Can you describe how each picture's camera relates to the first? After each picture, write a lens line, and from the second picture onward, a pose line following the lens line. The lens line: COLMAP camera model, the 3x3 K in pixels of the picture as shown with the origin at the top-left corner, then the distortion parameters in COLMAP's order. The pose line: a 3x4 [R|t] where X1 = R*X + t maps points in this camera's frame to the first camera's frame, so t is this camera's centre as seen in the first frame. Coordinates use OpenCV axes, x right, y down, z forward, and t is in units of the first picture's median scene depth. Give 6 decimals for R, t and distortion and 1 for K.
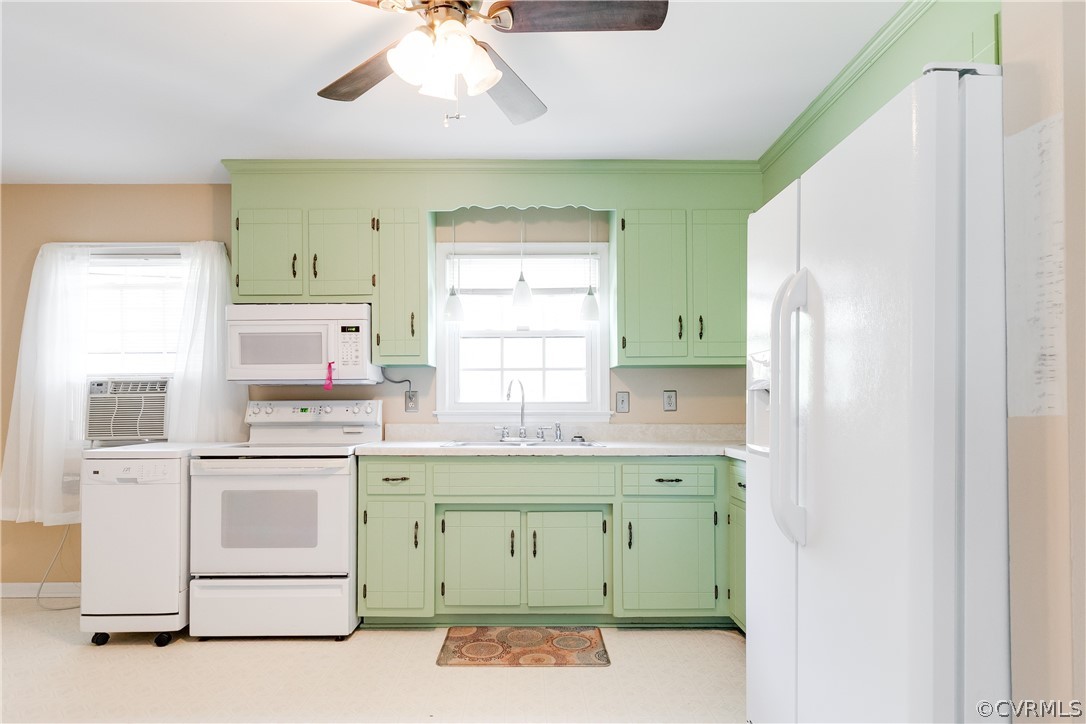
lens RADIAL K [[609.0, 0, 533.4], [0, 609.0, 398.6], [0, 0, 1]] dist [0.002727, 0.002061]
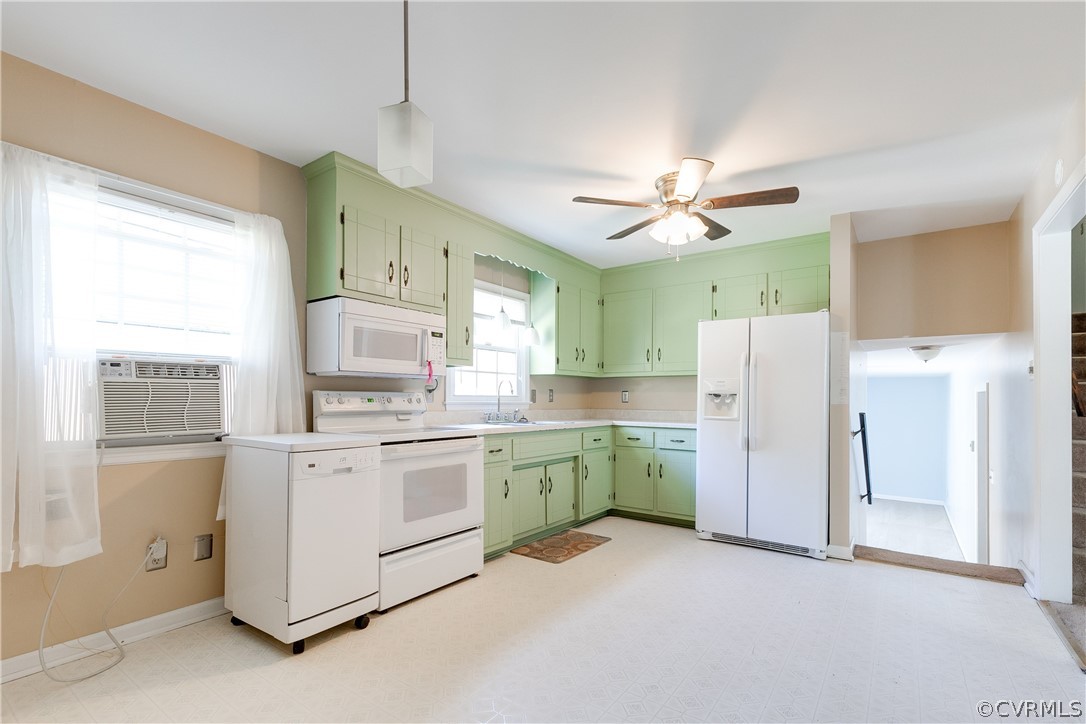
lens RADIAL K [[507.3, 0, 567.1], [0, 507.3, 395.5], [0, 0, 1]] dist [0.010598, -0.001748]
pose [[0.555147, 0.013027, 0.831650, -0.987884], [-0.017919, 0.999833, -0.003700, 0.007713], [-0.831559, -0.012848, 0.555287, 0.207709]]
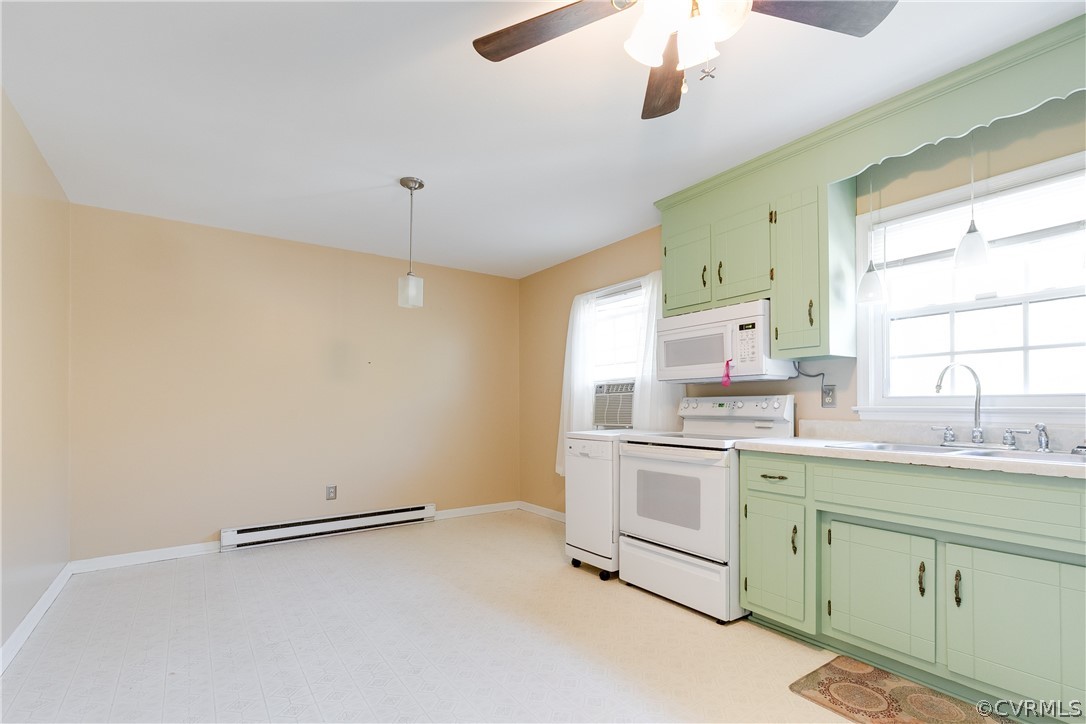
lens RADIAL K [[507.3, 0, 541.3], [0, 507.3, 400.9], [0, 0, 1]] dist [0.010598, -0.001748]
pose [[0.568438, -0.005086, -0.822711, 0.204806], [0.011351, 0.999934, 0.001661, 0.006064], [0.822648, -0.010282, 0.568458, 0.220339]]
